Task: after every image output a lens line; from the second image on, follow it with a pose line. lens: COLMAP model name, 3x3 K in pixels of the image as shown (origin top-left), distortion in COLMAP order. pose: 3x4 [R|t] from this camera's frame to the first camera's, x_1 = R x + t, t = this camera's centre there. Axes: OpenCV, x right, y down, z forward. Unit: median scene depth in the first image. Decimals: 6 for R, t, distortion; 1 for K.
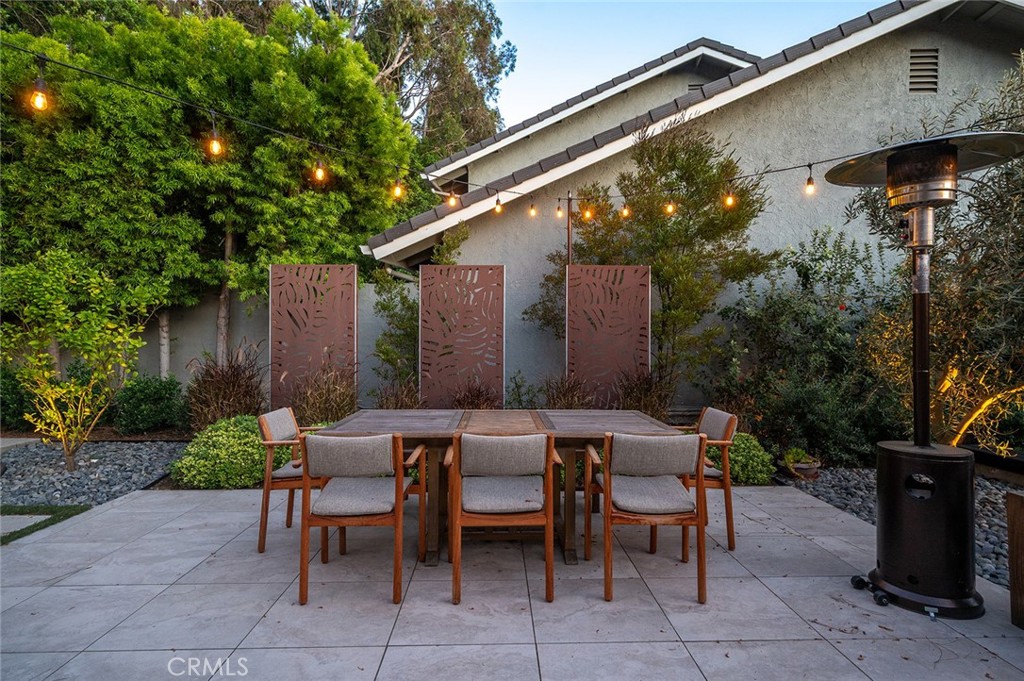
lens RADIAL K [[535.8, 0, 512.3], [0, 535.8, 336.7], [0, 0, 1]] dist [0.000703, -0.001383]
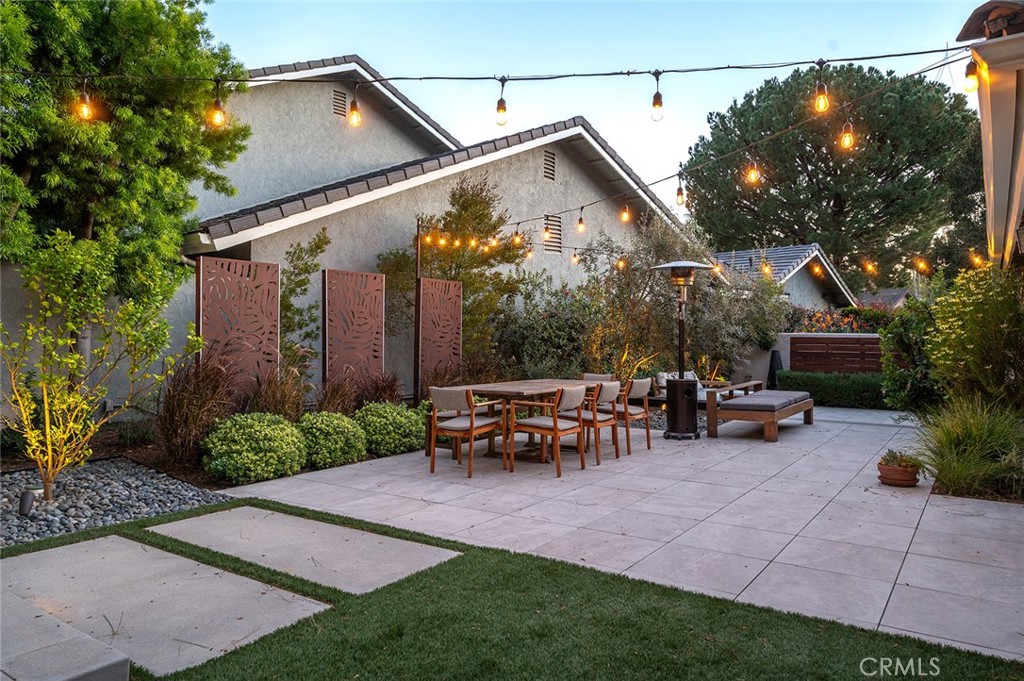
lens RADIAL K [[697.2, 0, 513.9], [0, 697.2, 341.1], [0, 0, 1]] dist [-0.001328, -0.000062]
pose [[0.597263, -0.002439, 0.802042, -0.839147], [-0.003703, 0.999976, 0.005798, 0.003463], [-0.802037, -0.006433, 0.597240, -0.122187]]
